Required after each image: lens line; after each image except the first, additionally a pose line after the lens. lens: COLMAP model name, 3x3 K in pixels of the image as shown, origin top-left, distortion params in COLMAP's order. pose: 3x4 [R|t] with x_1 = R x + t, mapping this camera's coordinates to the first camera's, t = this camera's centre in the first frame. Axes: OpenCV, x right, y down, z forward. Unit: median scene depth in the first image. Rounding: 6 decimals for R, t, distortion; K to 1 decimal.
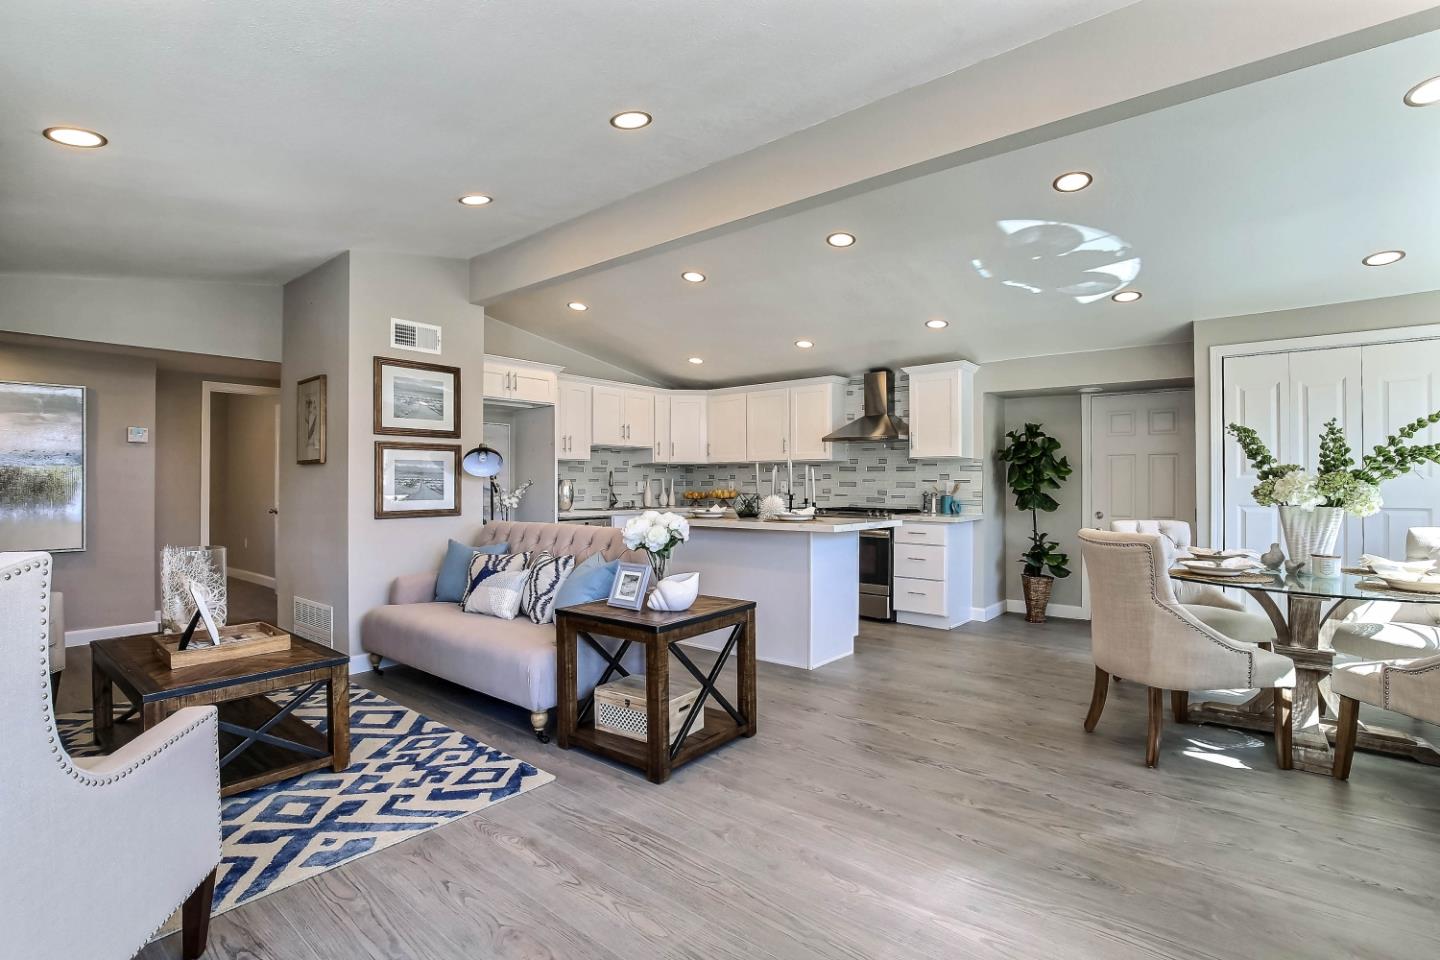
lens RADIAL K [[672.2, 0, 715.3], [0, 672.2, 476.7], [0, 0, 1]] dist [-0.020856, 0.000653]
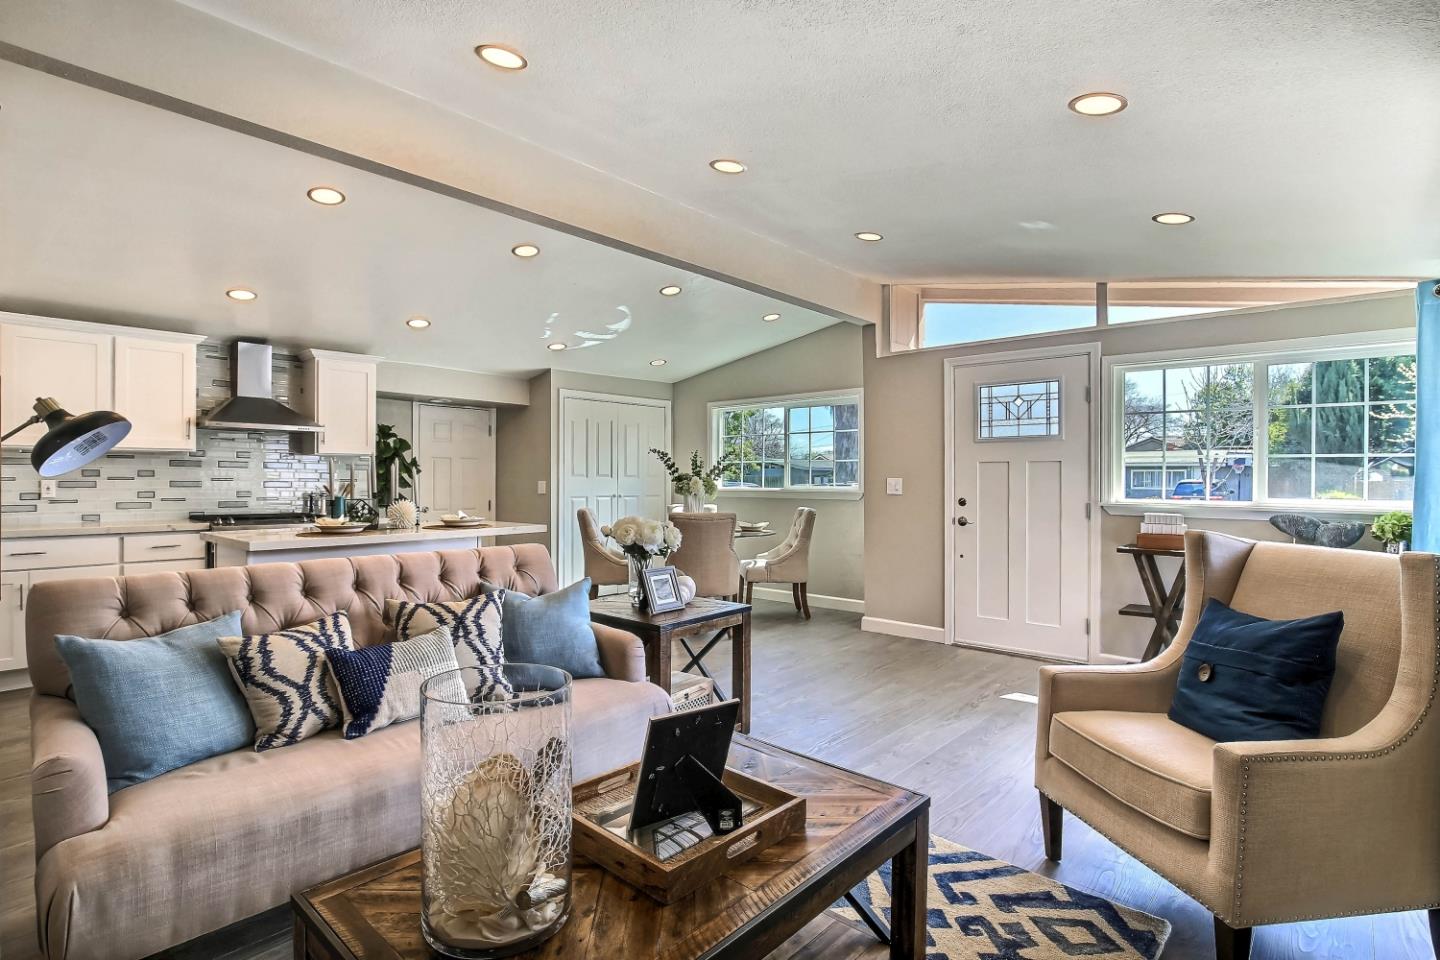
lens RADIAL K [[724.2, 0, 711.1], [0, 724.2, 475.9], [0, 0, 1]] dist [-0.006144, -0.000505]
pose [[0.035378, 0.002466, 0.999371, -0.666223], [-0.013272, 0.999910, -0.001997, -0.004412], [-0.999286, -0.013193, 0.035407, 0.486311]]
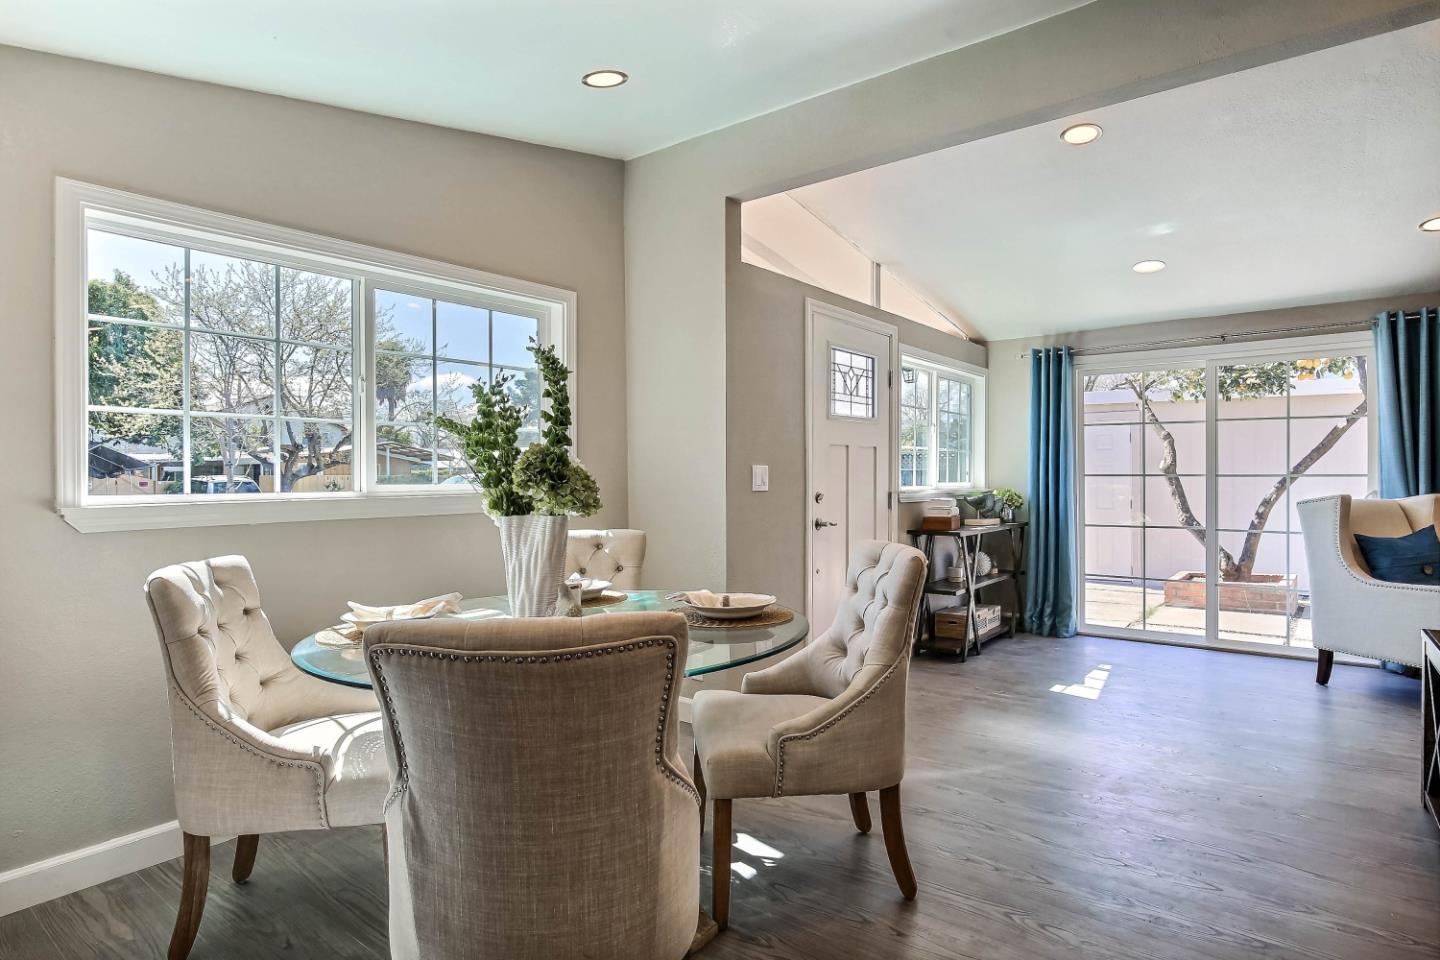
lens RADIAL K [[754.9, 0, 719.2], [0, 754.9, 481.6], [0, 0, 1]] dist [-0.019685, -0.004155]
pose [[-0.999741, 0.006862, -0.021718, 0.415672], [0.006926, 0.999972, -0.002869, 0.009691], [0.021698, -0.003019, -0.999760, 0.925432]]
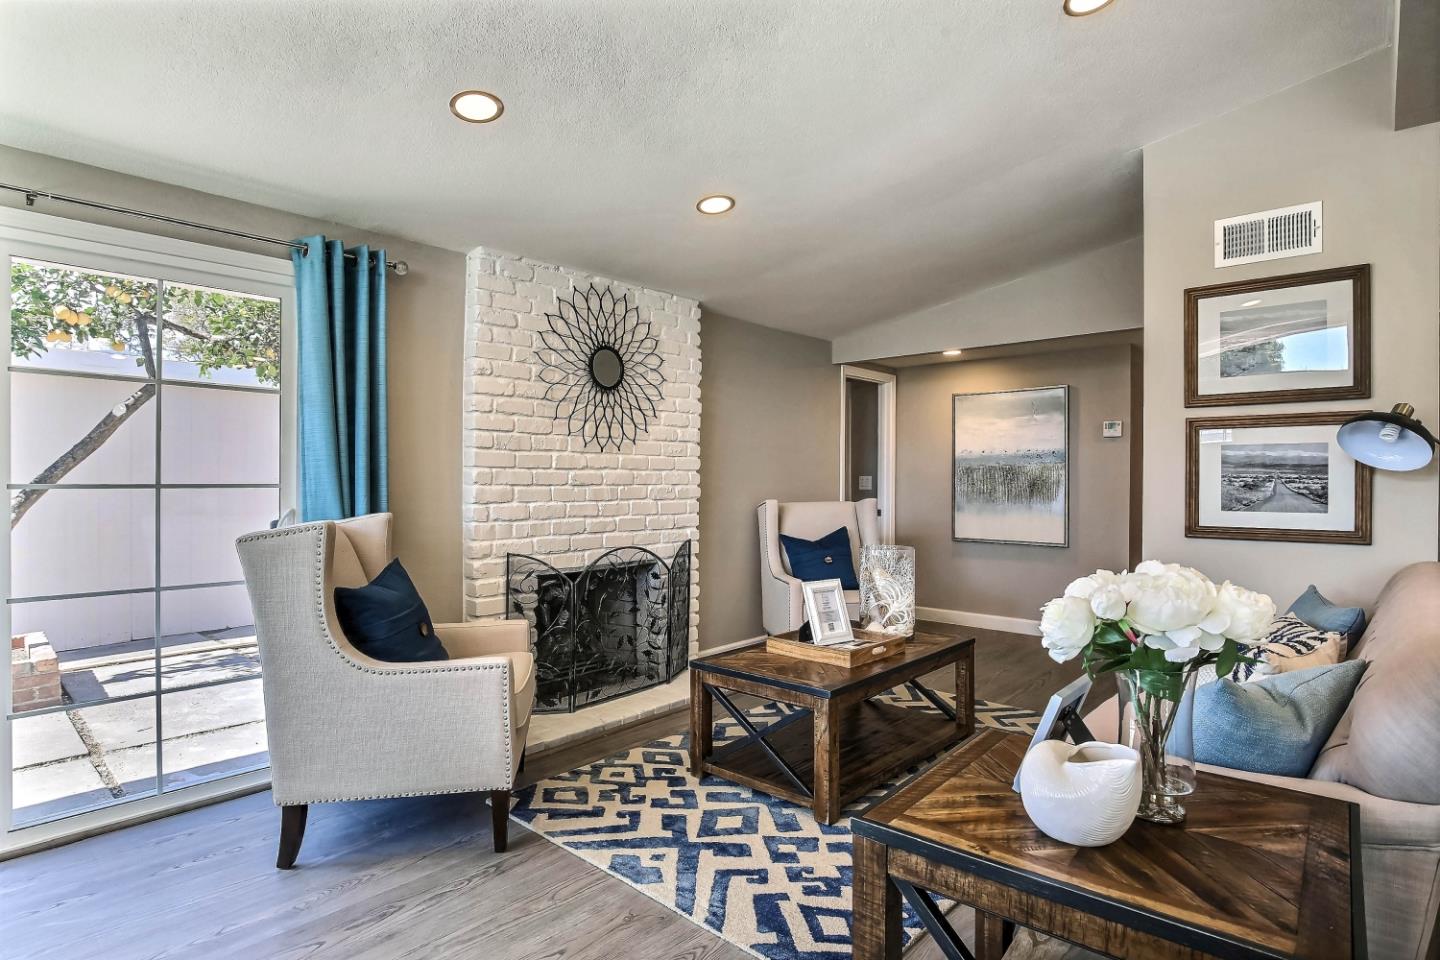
lens RADIAL K [[754.9, 0, 713.9], [0, 754.9, 476.6], [0, 0, 1]] dist [-0.019685, -0.004155]
pose [[-0.047329, -0.000670, -0.998879, 0.193289], [0.006887, 0.999976, -0.000997, 0.001258], [0.998856, -0.006926, -0.047323, 0.443915]]
